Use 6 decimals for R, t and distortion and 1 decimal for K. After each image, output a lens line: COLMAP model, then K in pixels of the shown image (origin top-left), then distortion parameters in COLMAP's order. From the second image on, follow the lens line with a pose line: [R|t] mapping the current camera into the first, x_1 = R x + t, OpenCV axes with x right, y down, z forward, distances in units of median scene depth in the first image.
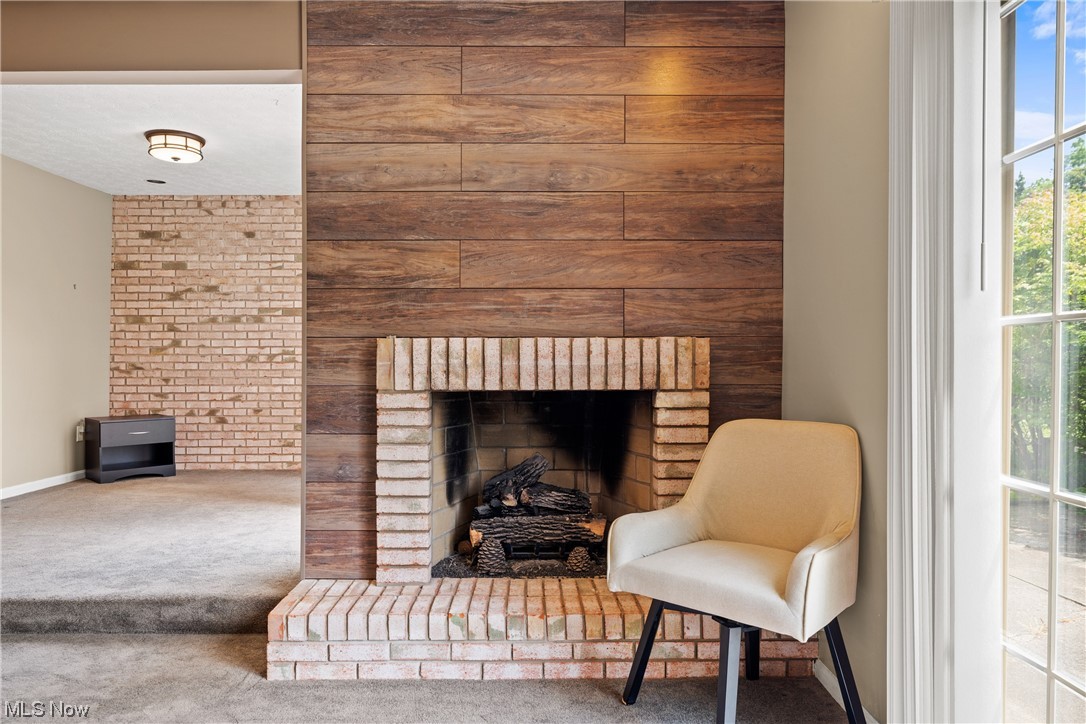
lens RADIAL K [[695.5, 0, 542.1], [0, 695.5, 366.4], [0, 0, 1]] dist [-0.007570, 0.000376]
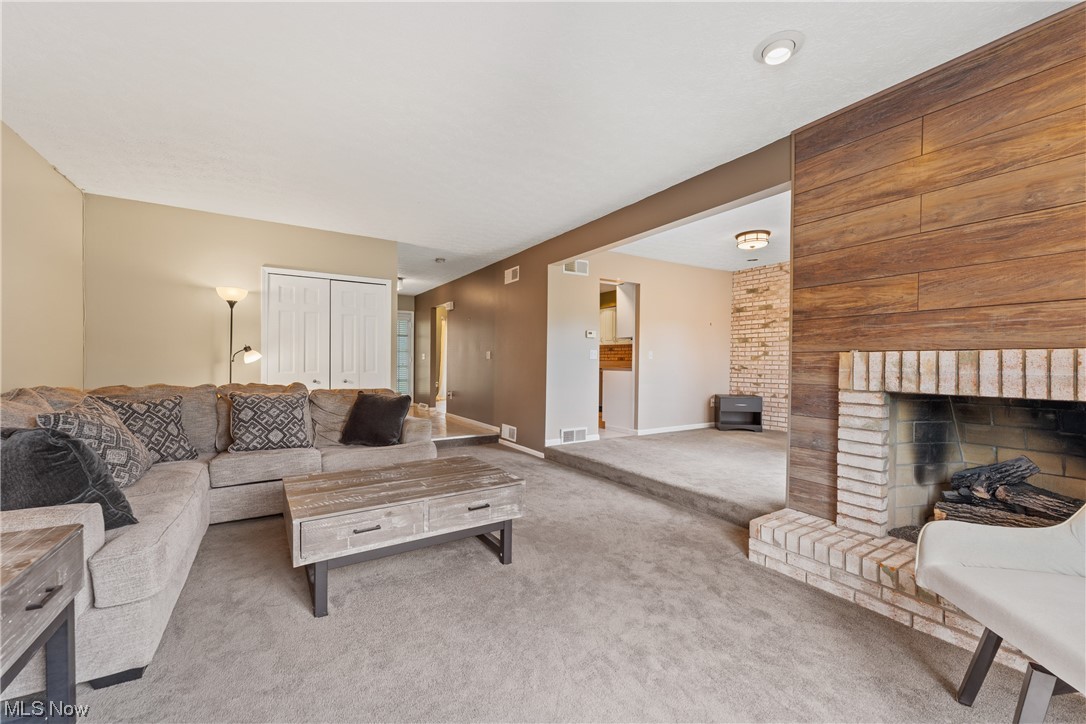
lens RADIAL K [[451.4, 0, 581.7], [0, 451.4, 360.1], [0, 0, 1]] dist [-0.001861, 0.000302]
pose [[0.548486, 0.004583, -0.836147, 0.229811], [-0.012107, 0.999924, -0.002462, -0.015233], [0.836072, 0.011473, 0.548500, 0.052443]]
